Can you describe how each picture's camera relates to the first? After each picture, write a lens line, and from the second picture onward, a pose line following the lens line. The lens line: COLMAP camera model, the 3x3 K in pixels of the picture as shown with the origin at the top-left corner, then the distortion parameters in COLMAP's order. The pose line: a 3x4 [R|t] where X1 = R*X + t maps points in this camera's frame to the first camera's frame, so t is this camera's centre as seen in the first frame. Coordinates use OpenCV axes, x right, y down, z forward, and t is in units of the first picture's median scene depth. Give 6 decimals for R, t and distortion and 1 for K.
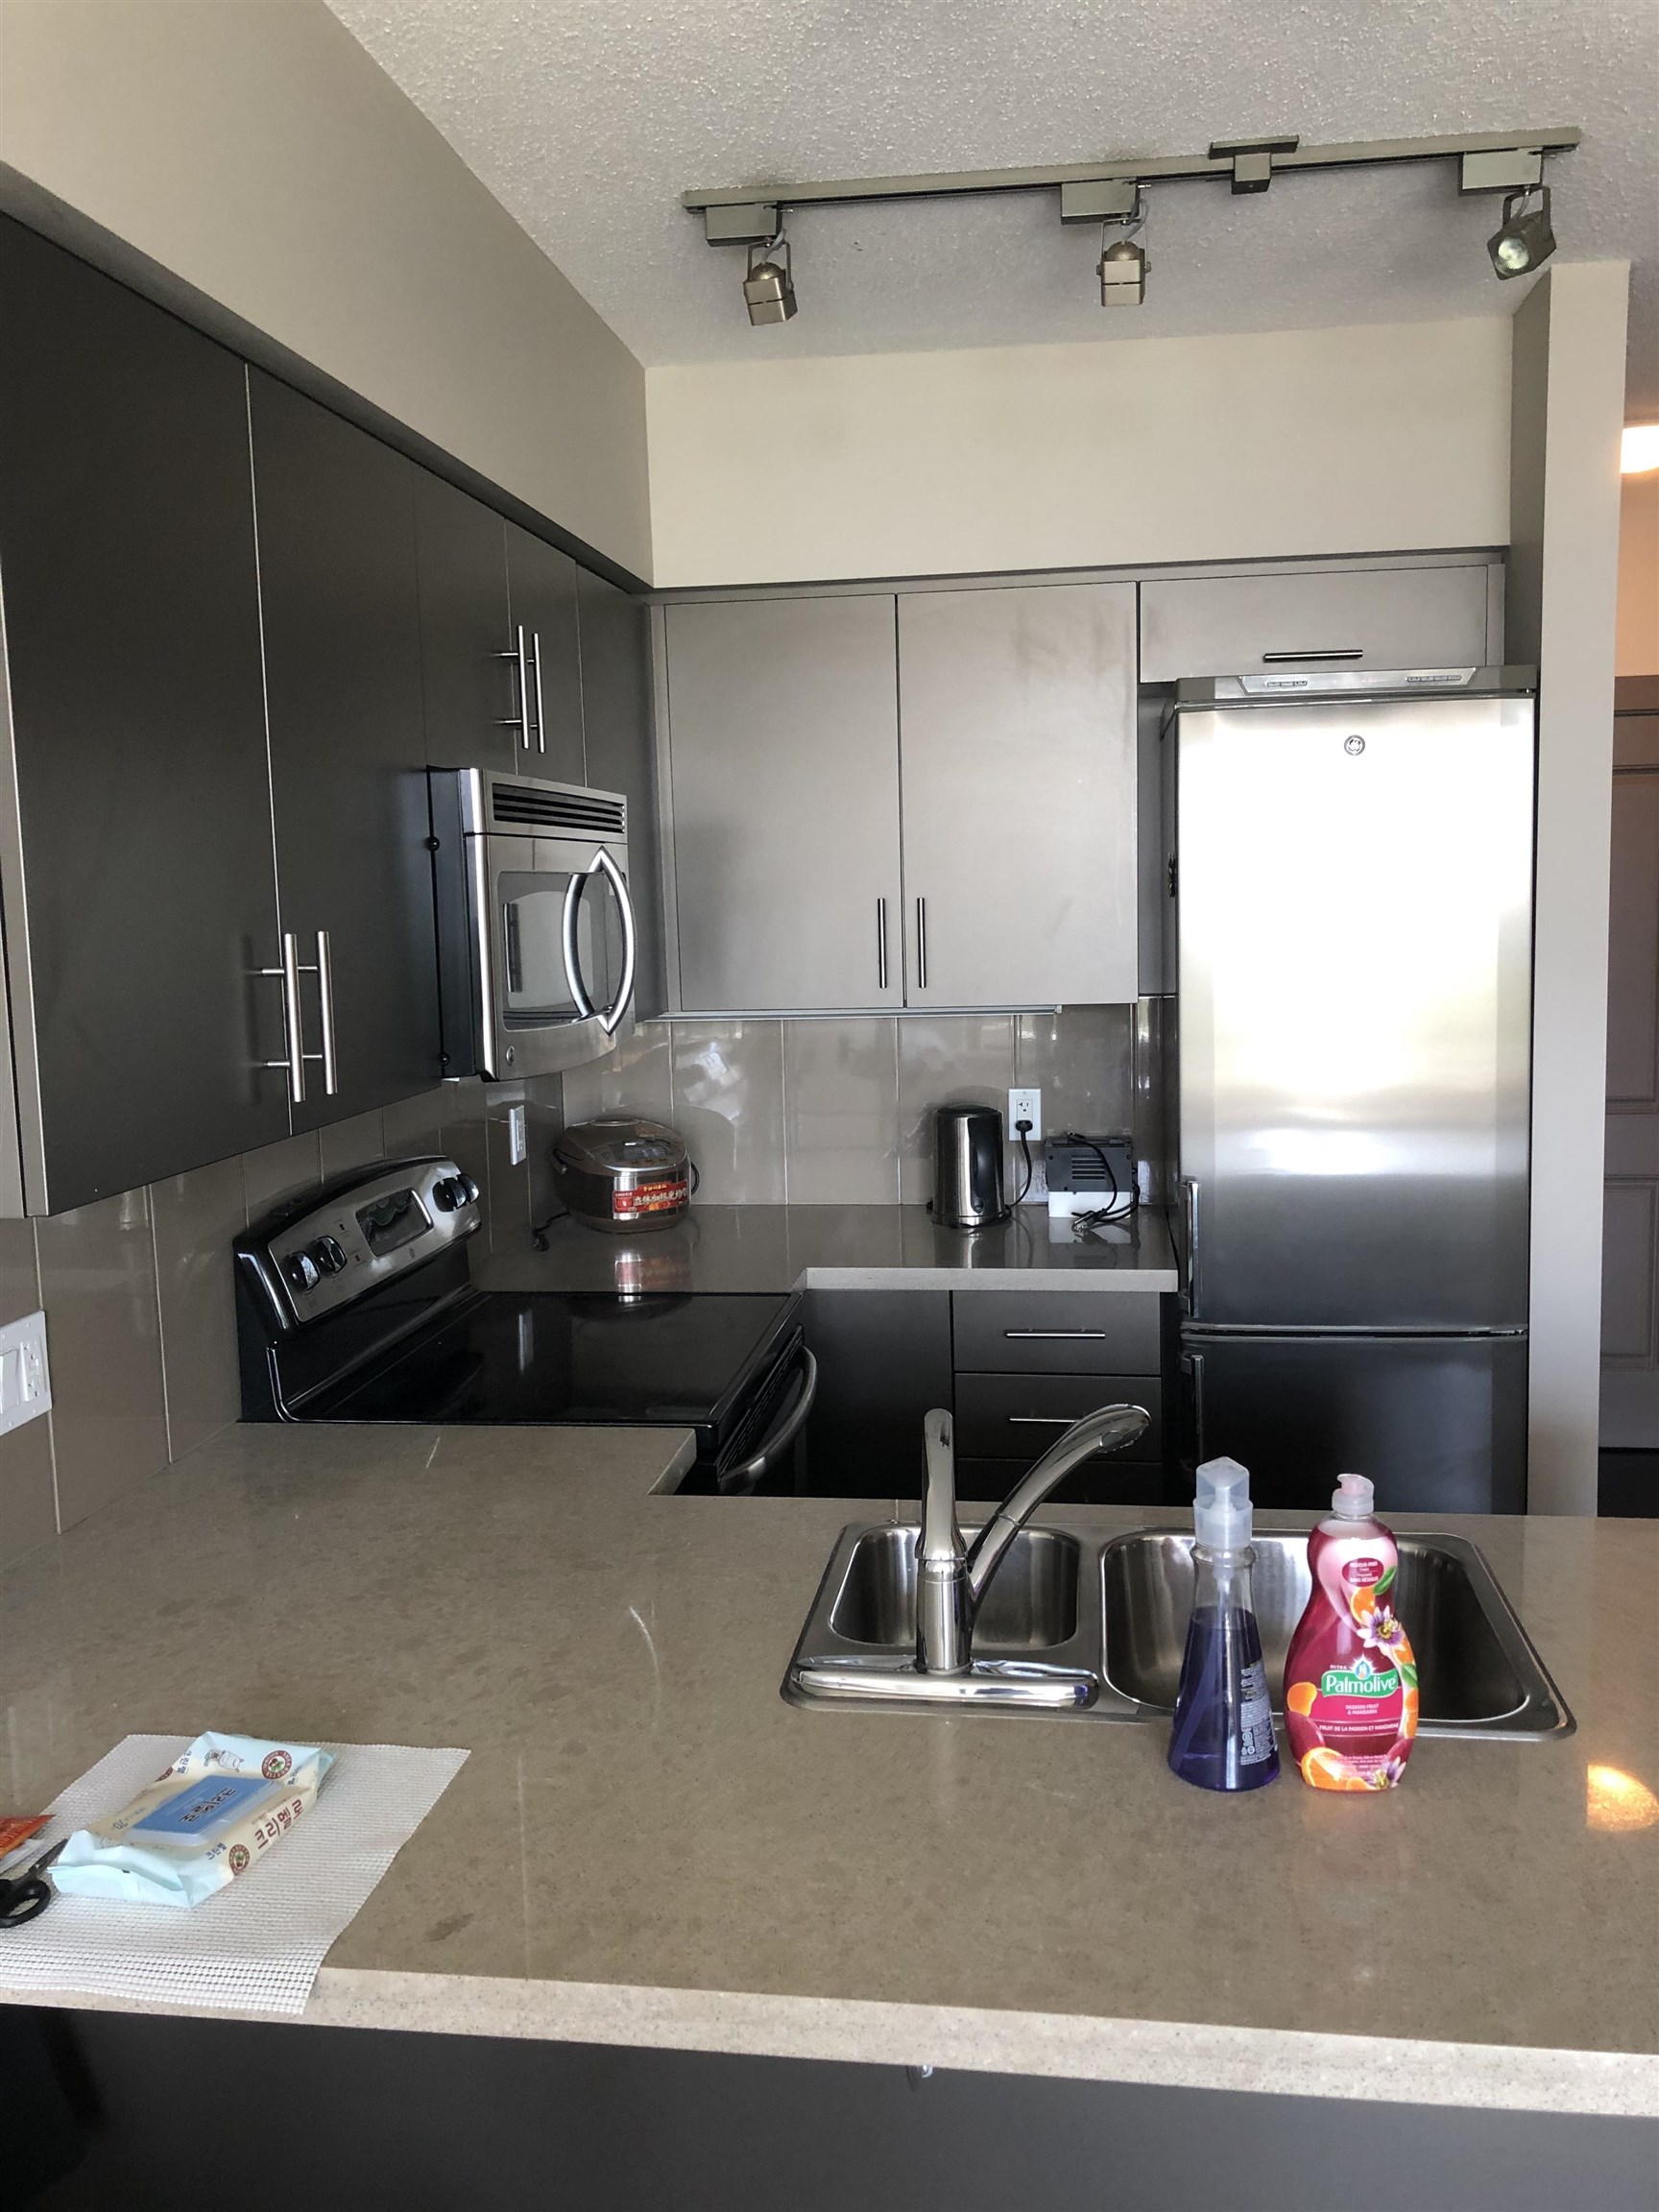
lens RADIAL K [[1770.8, 0, 829.5], [0, 1770.8, 1106.0], [0, 0, 1]] dist [-0.000805, -0.004895]
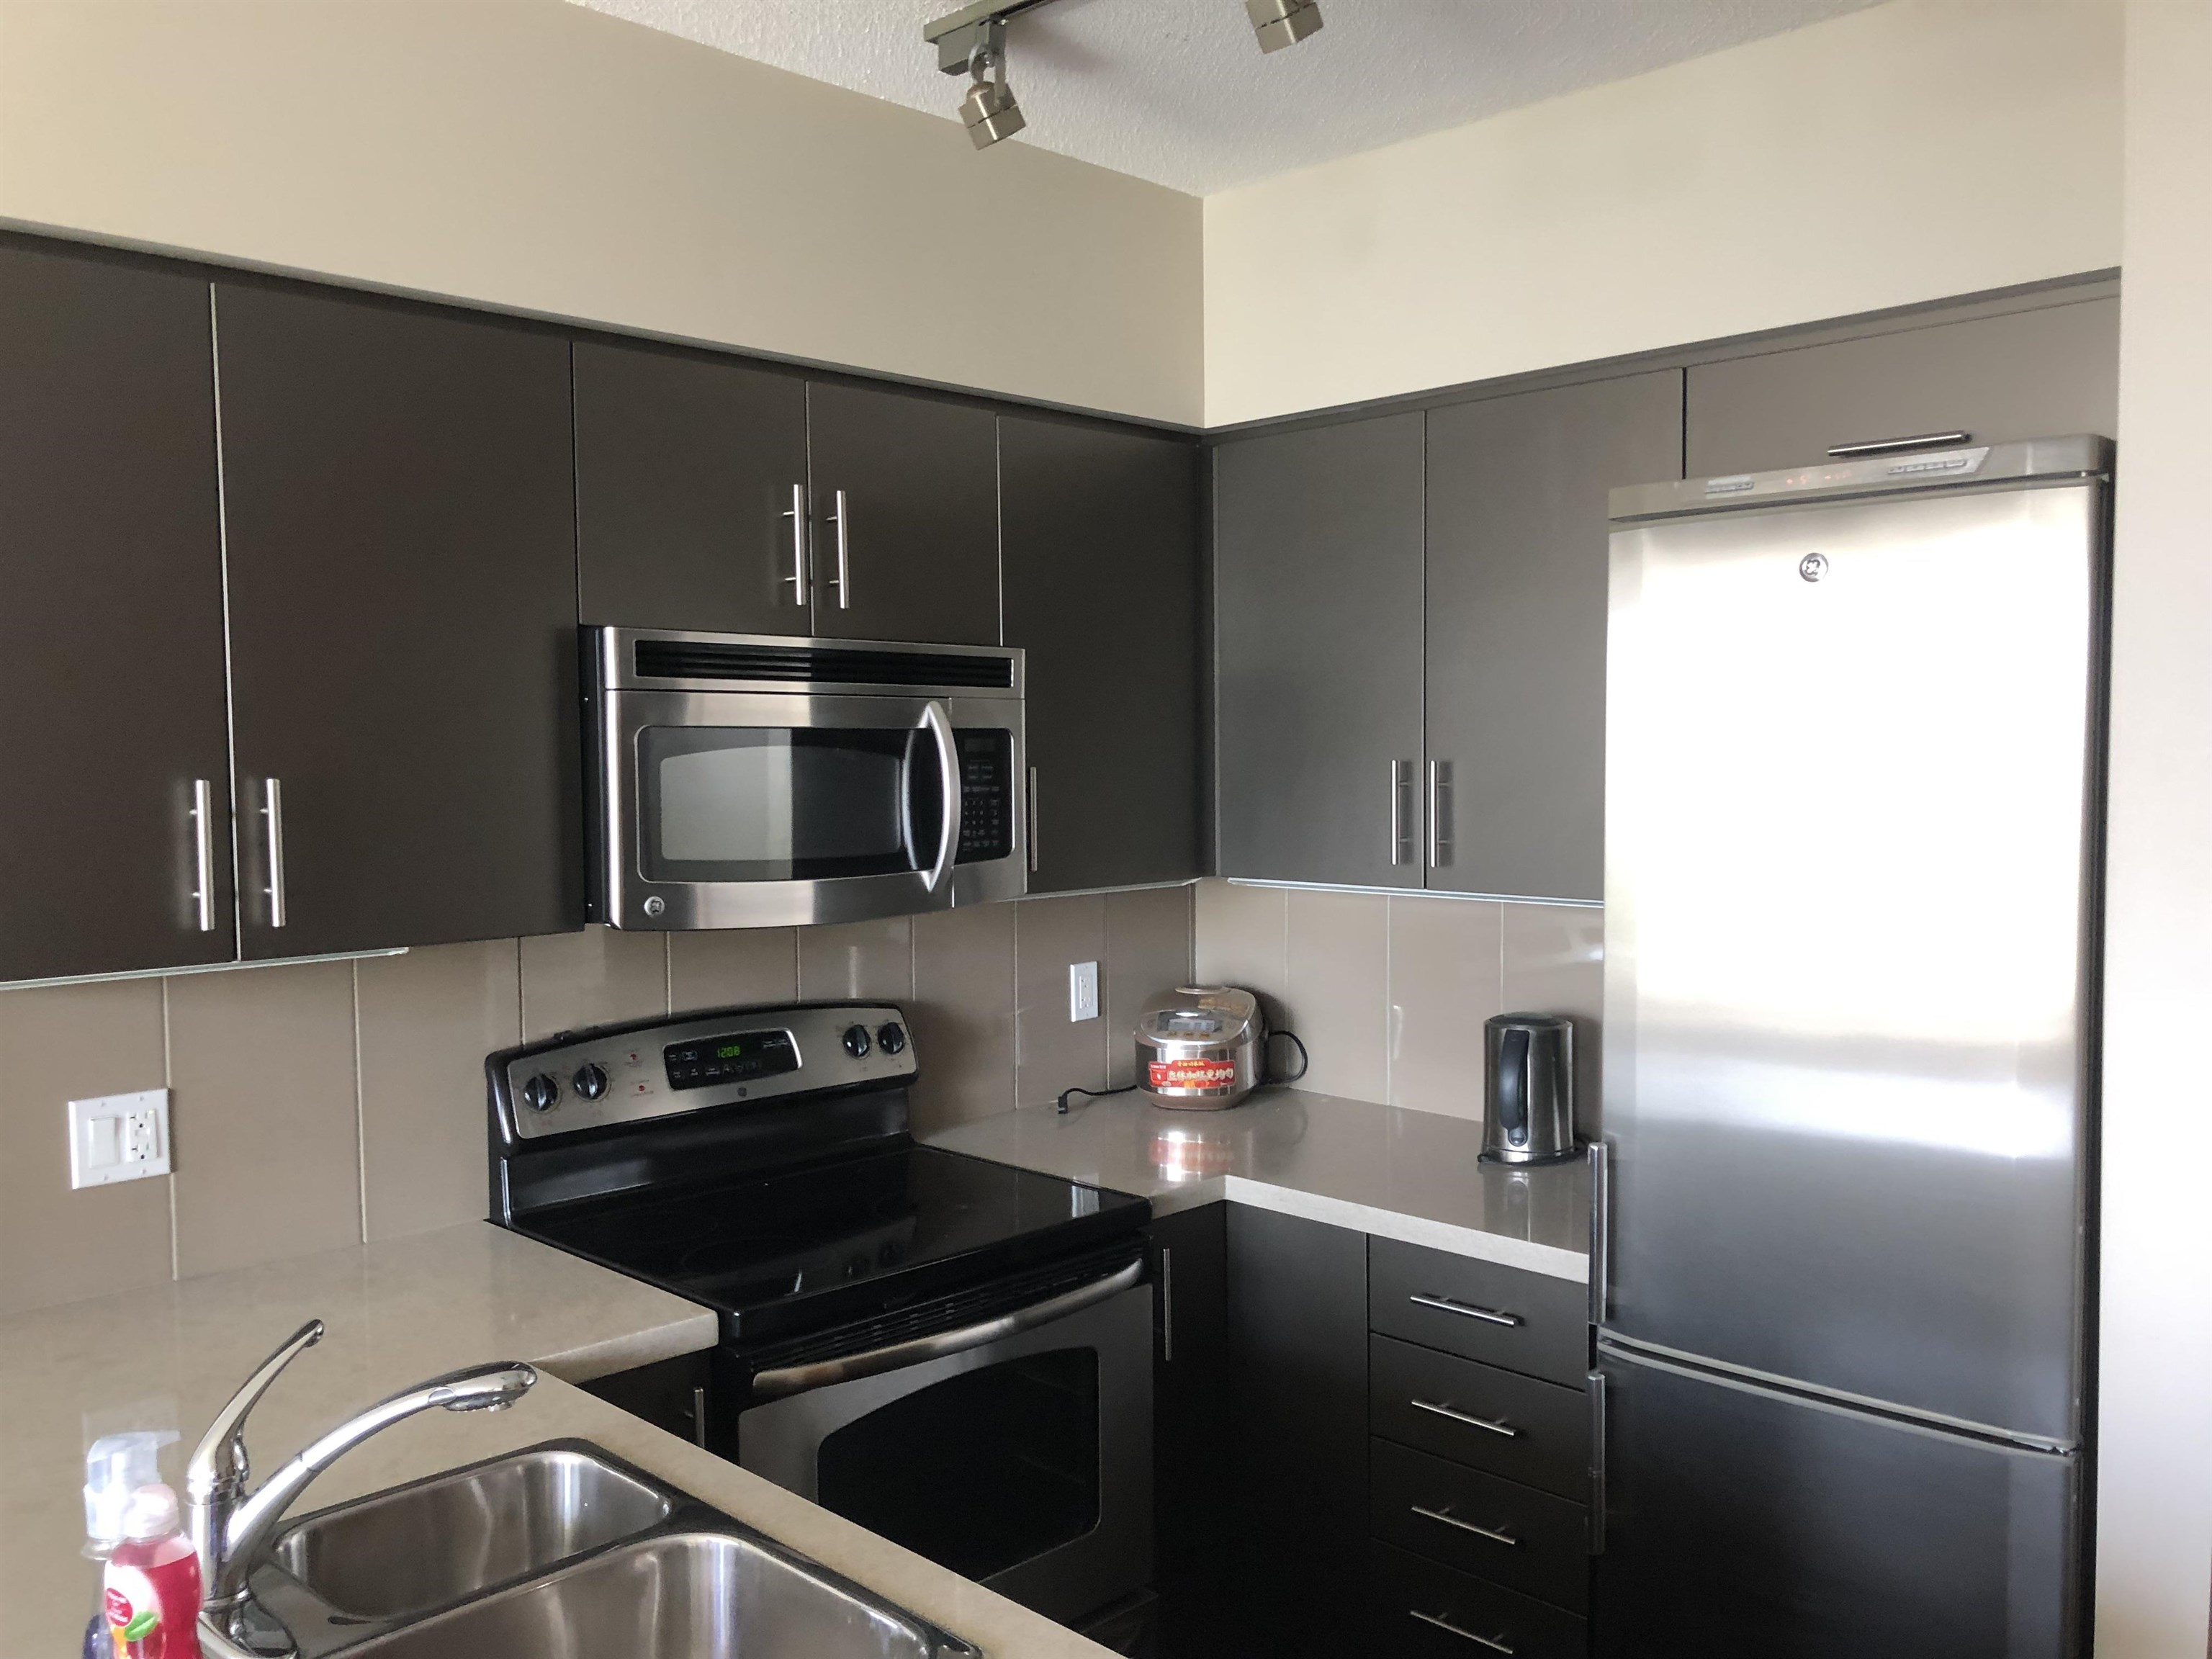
lens RADIAL K [[1770.8, 0, 1106.0], [0, 1770.8, 829.5], [0, 0, 1]] dist [-0.000805, -0.004895]
pose [[0.797400, 0.051148, -0.601279, 0.503047], [-0.090765, 0.995232, -0.035711, -0.047059], [0.596586, 0.083051, 0.798241, 0.269352]]
